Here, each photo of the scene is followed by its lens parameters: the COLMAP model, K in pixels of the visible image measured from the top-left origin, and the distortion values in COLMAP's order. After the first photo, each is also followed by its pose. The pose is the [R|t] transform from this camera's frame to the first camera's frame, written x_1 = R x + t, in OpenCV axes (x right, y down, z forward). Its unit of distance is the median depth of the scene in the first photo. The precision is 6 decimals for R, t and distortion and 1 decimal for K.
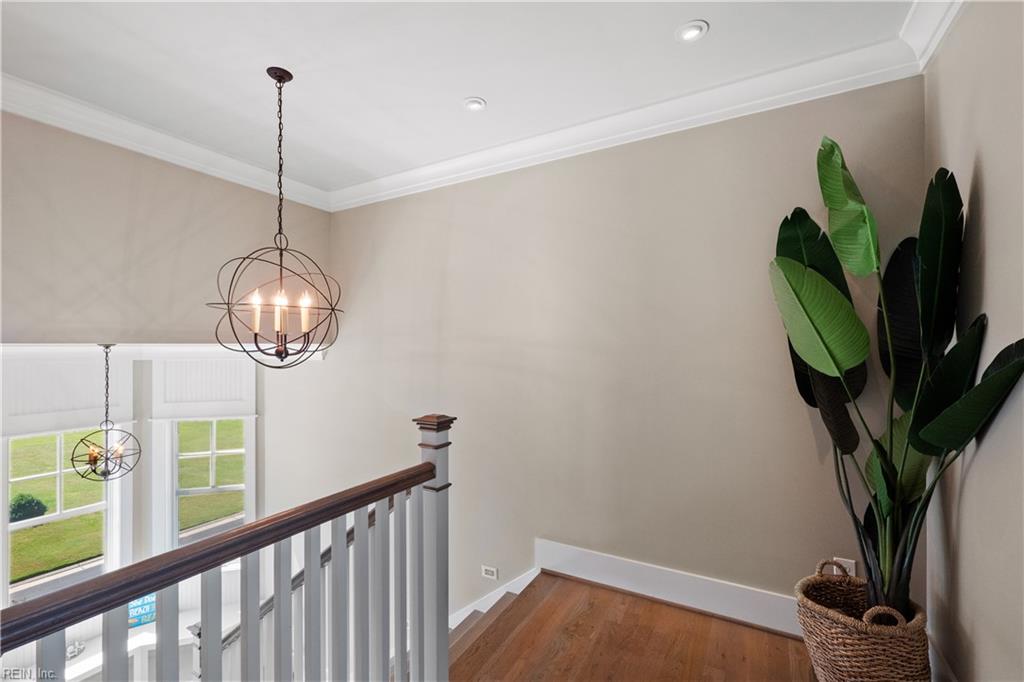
lens RADIAL K [[436.5, 0, 510.9], [0, 436.5, 342.4], [0, 0, 1]] dist [-0.002653, 0.001440]
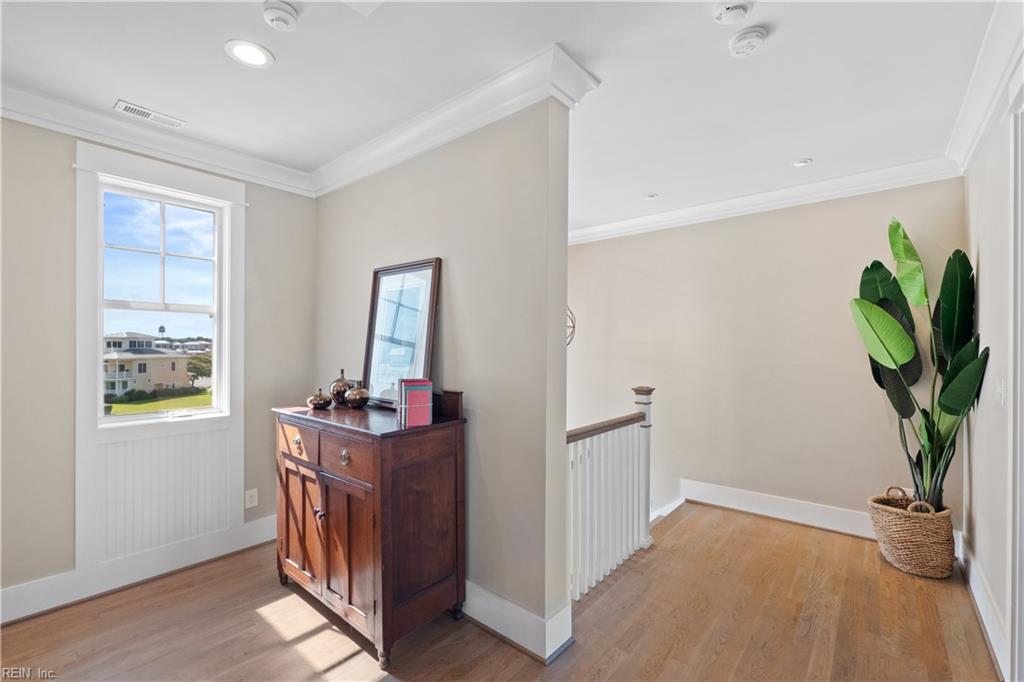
lens RADIAL K [[436.5, 0, 513.2], [0, 436.5, 344.0], [0, 0, 1]] dist [-0.002653, 0.001440]
pose [[0.983935, 0.006350, -0.178413, -0.376190], [-0.005818, 0.999977, 0.003509, -0.013502], [0.178431, -0.002414, 0.983950, -0.865438]]
